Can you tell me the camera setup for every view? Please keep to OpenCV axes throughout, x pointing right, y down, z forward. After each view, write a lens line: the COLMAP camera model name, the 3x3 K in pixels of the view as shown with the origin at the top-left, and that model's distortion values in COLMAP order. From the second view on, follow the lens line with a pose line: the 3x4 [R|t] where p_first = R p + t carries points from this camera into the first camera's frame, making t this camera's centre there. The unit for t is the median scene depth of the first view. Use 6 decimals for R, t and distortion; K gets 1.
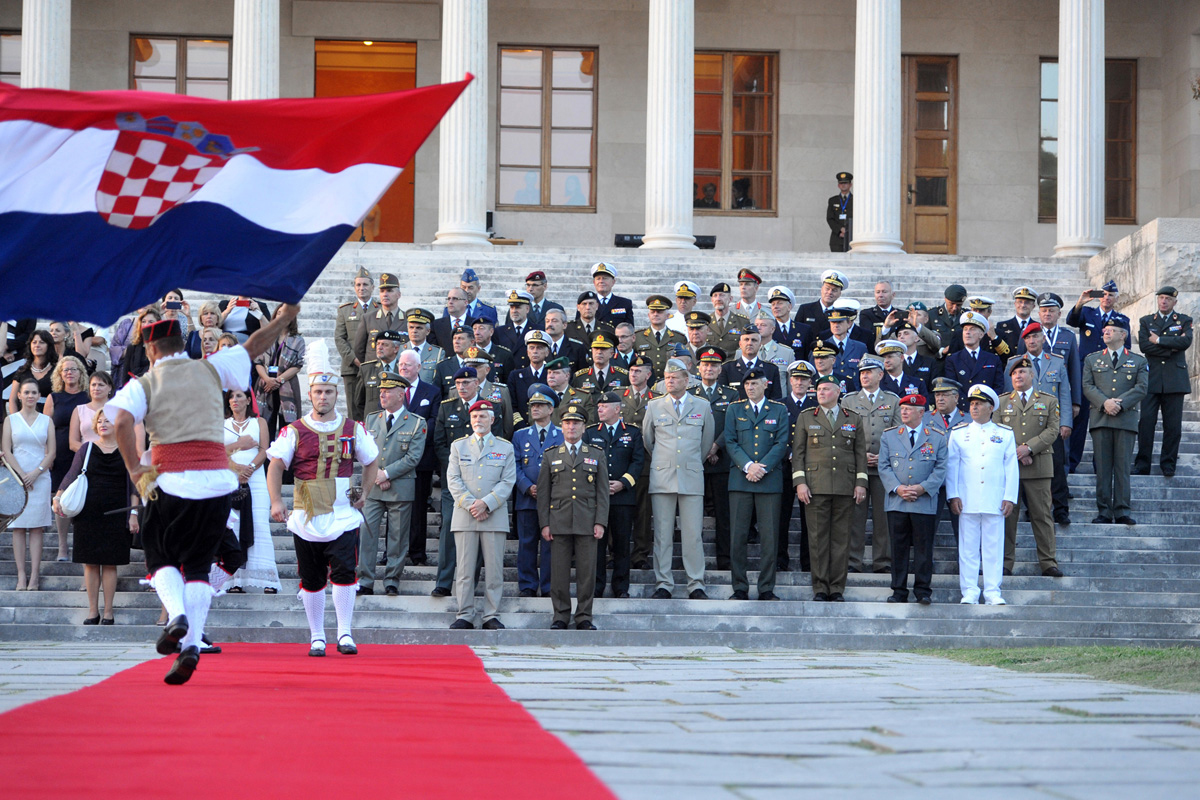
lens RADIAL K [[3191.3, 0, 609.7], [0, 3191.3, 398.3], [0, 0, 1]] dist [0.181559, 0.000000]
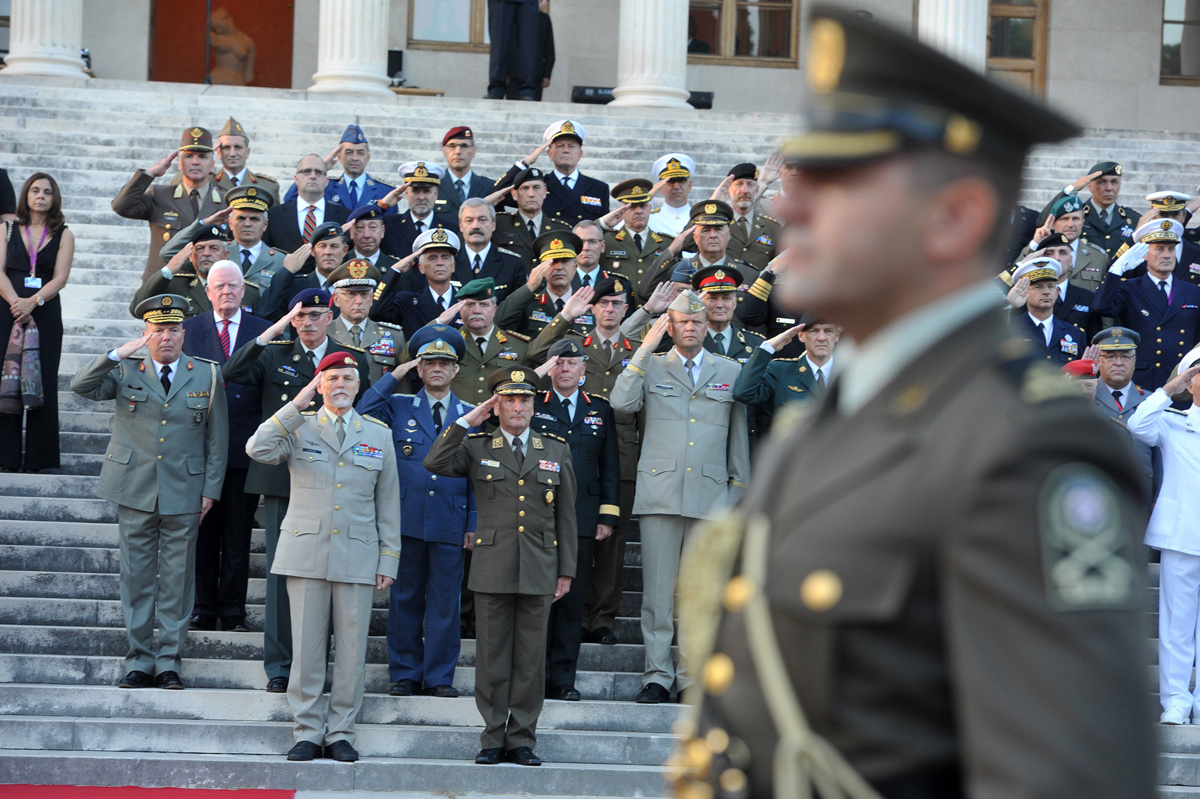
lens RADIAL K [[3431.2, 0, 588.4], [0, 3431.2, 398.1], [0, 0, 1]] dist [0.278084, 0.000000]
pose [[0.999631, 0.024926, 0.010842, -0.002082], [-0.025281, 0.999102, 0.033986, -0.012458], [-0.009985, -0.034248, 0.999363, 0.355458]]
